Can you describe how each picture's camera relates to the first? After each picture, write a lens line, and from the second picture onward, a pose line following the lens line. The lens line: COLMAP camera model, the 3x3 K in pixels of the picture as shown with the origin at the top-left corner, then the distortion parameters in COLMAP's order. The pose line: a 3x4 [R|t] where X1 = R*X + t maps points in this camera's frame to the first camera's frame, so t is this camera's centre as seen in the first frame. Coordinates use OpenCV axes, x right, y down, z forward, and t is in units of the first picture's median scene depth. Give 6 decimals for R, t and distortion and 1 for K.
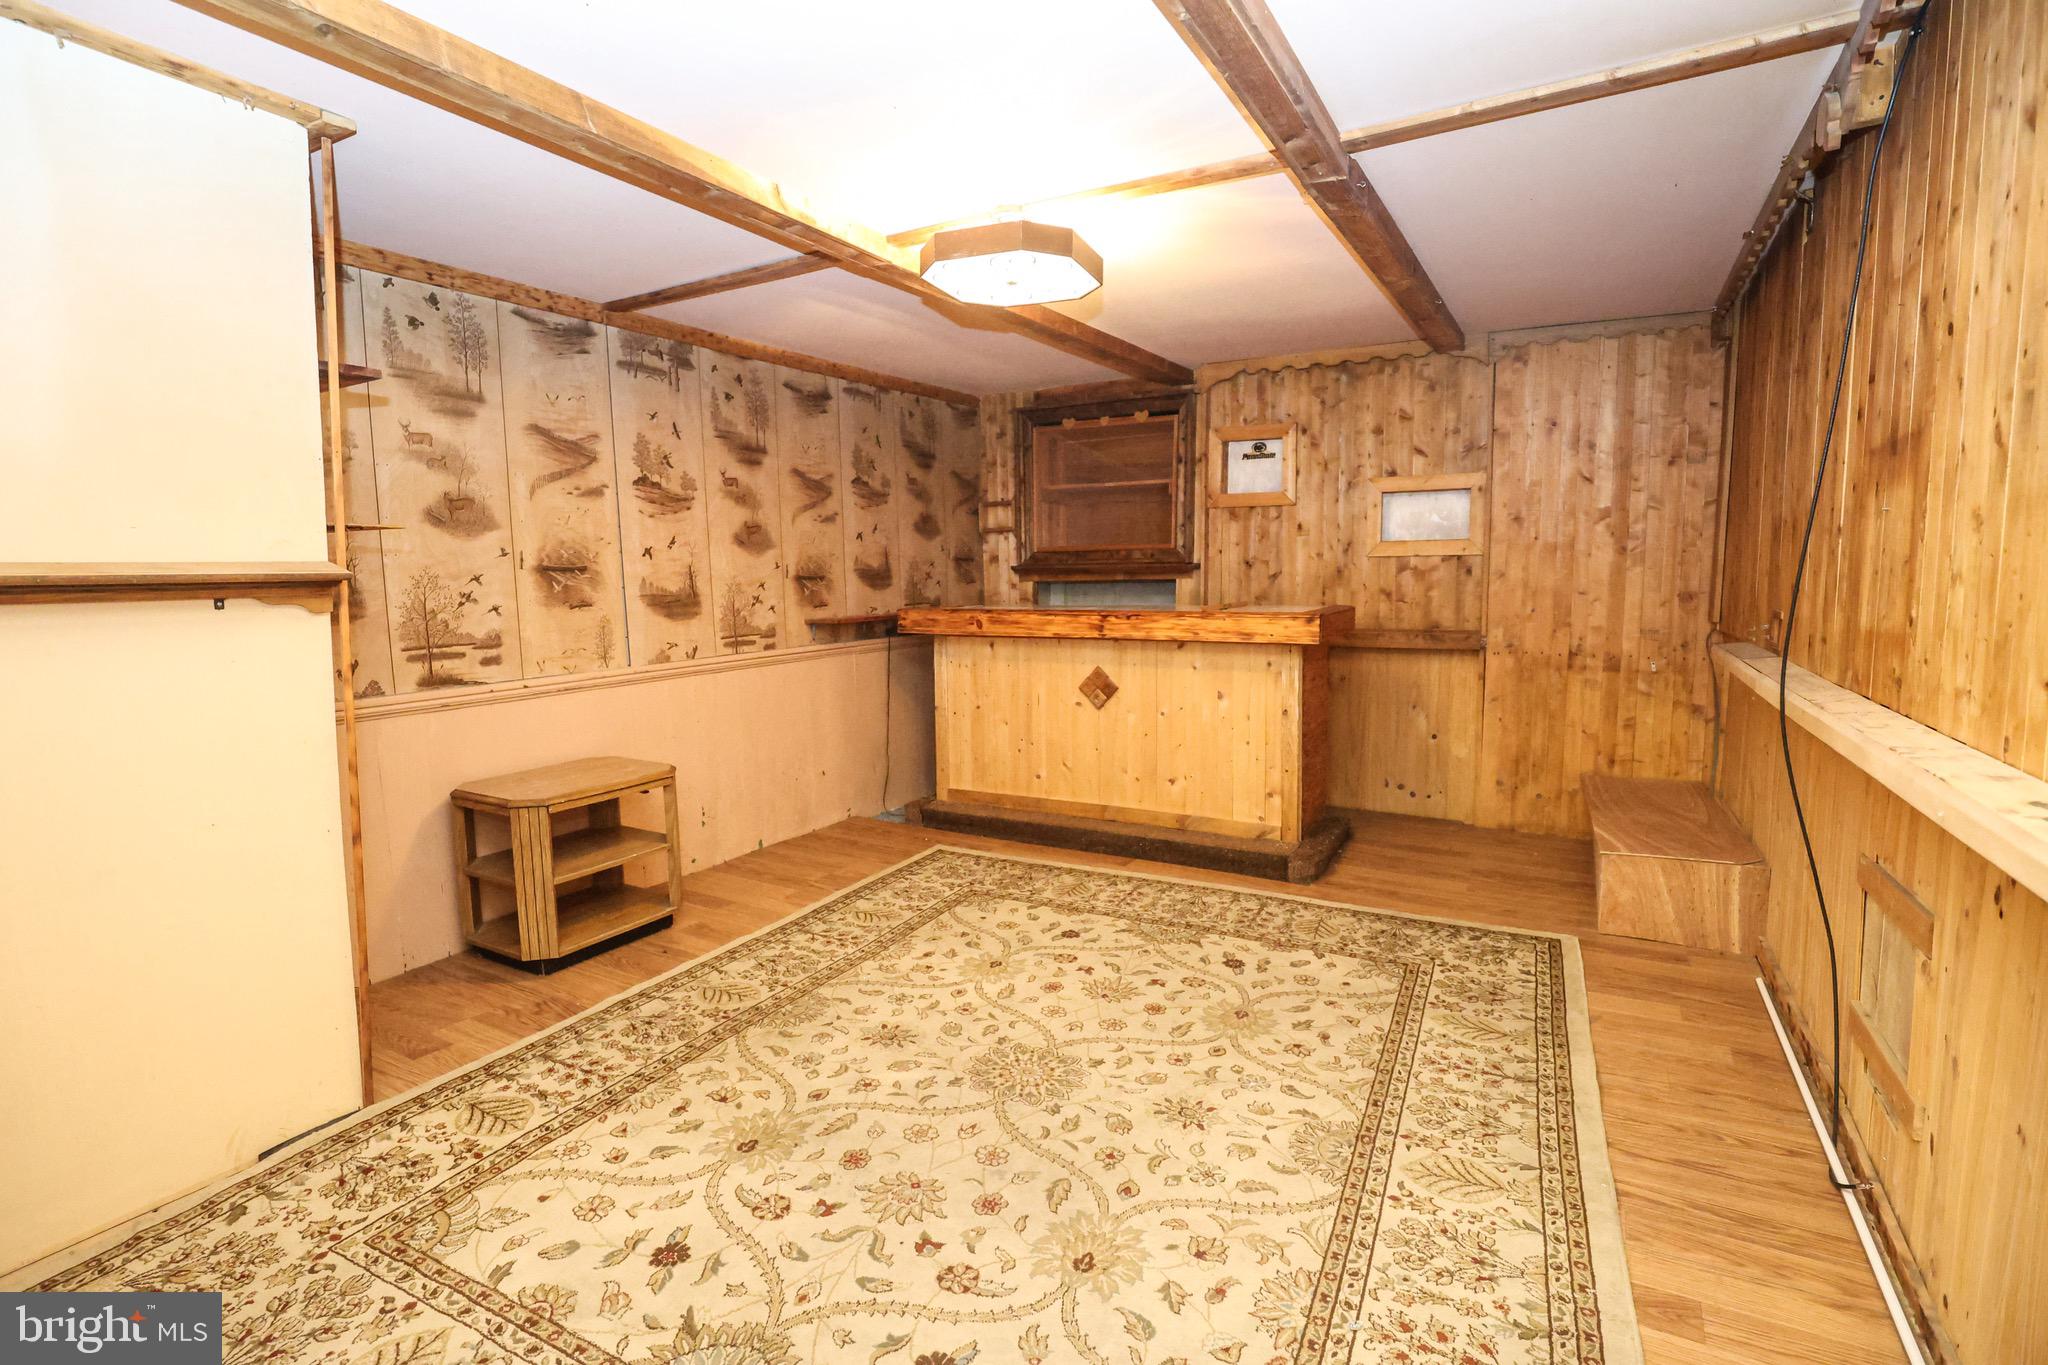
lens RADIAL K [[984.8, 0, 1016.2], [0, 984.8, 685.6], [0, 0, 1]] dist [-0.033217, 0.010024]
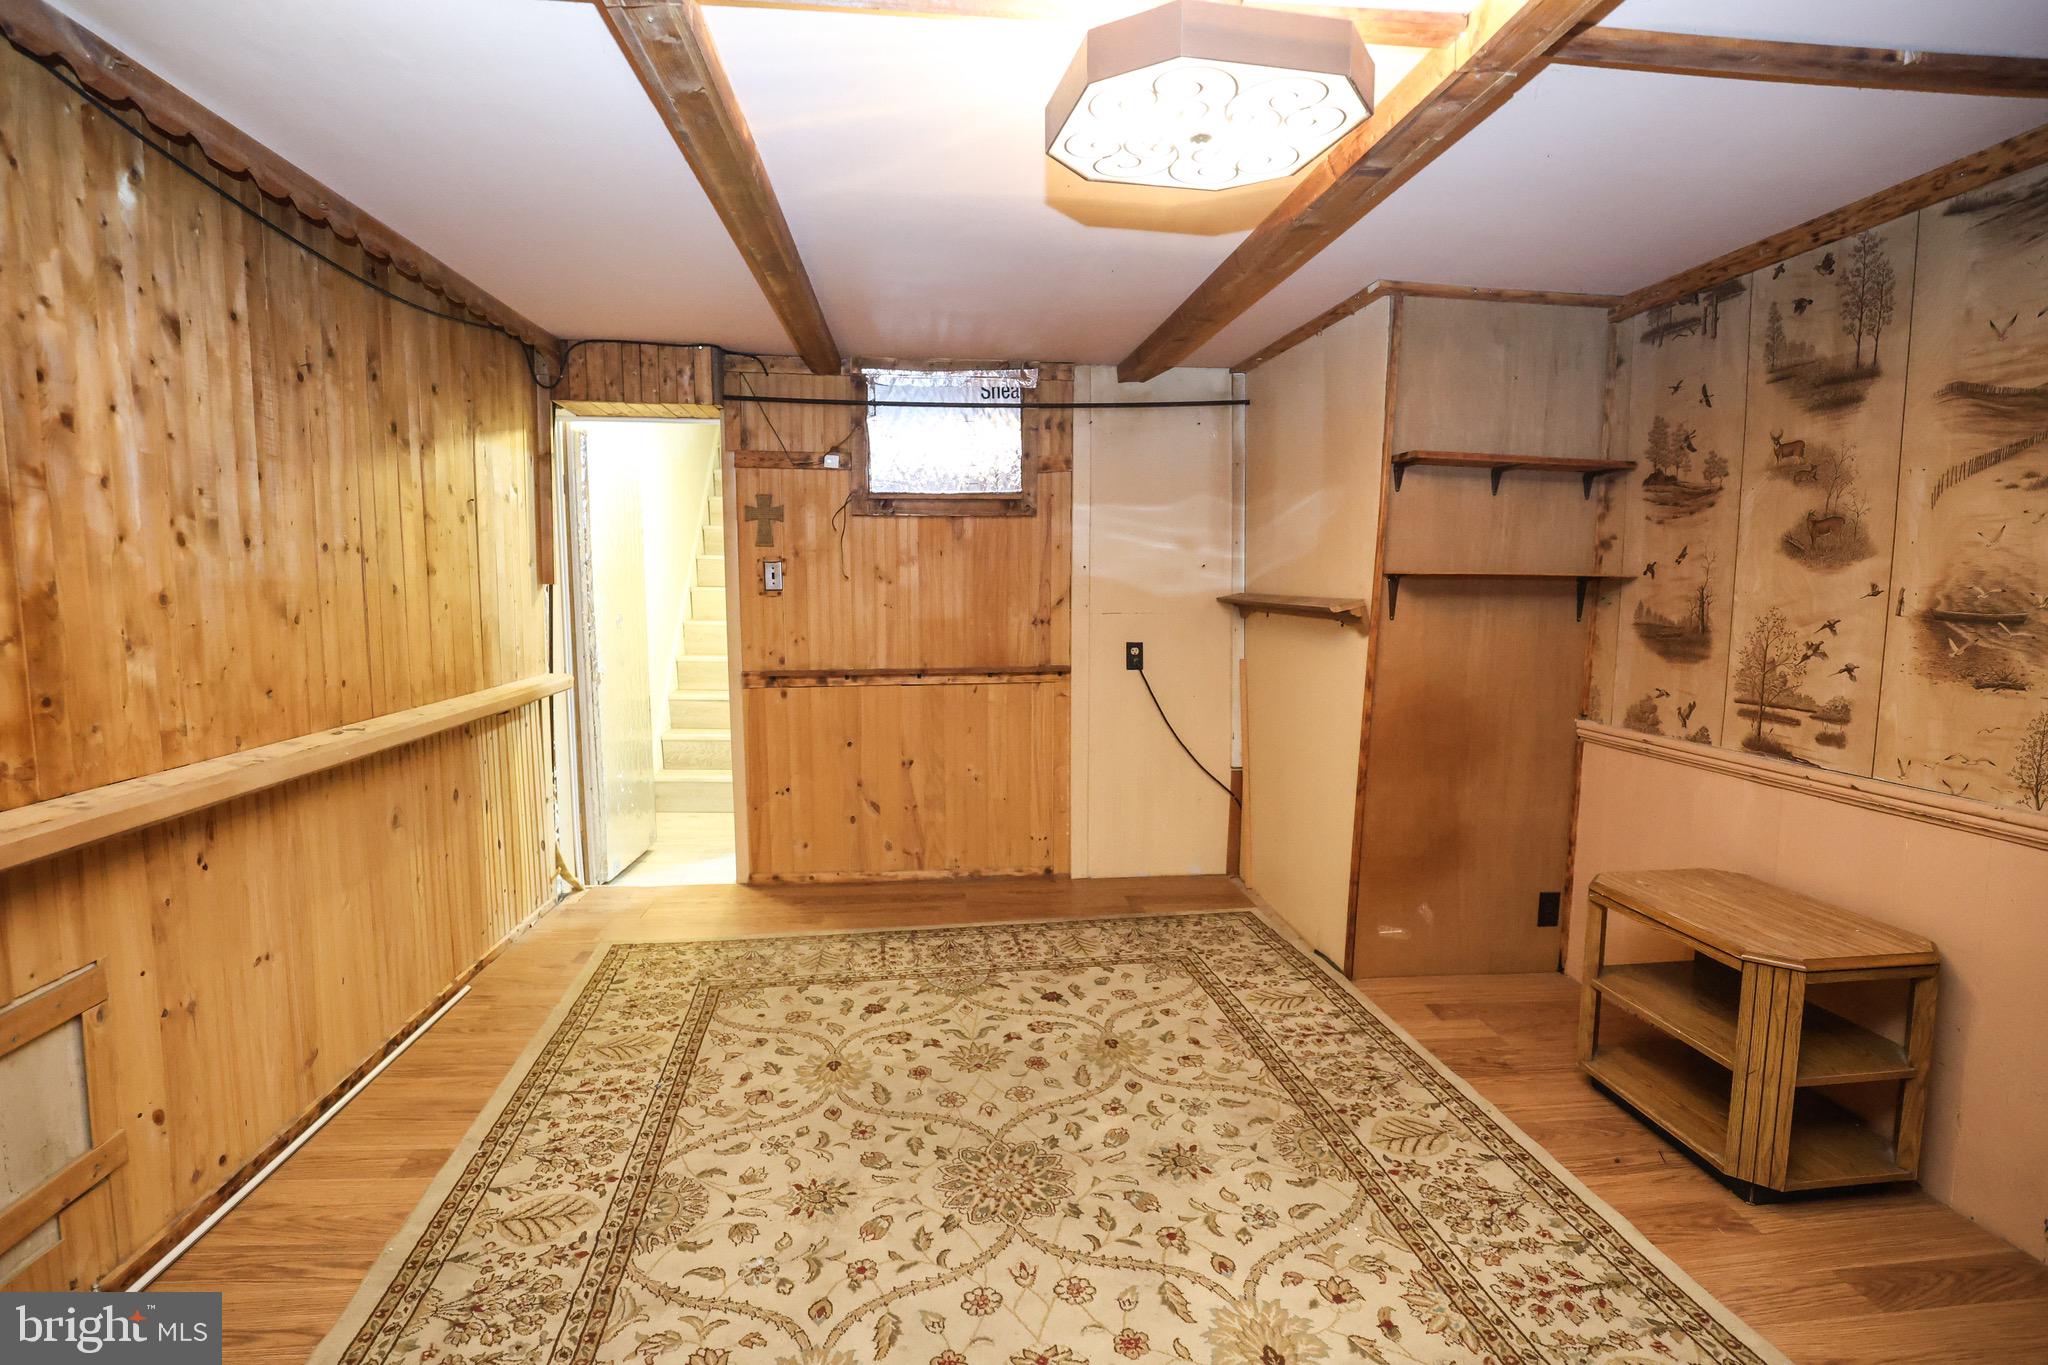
lens RADIAL K [[984.8, 0, 1016.2], [0, 984.8, 685.6], [0, 0, 1]] dist [-0.033217, 0.010024]
pose [[-0.818269, 0.072459, -0.570250, 0.400047], [-0.059212, 0.976122, 0.208997, -0.197874], [0.571777, 0.204782, -0.794440, 1.350505]]
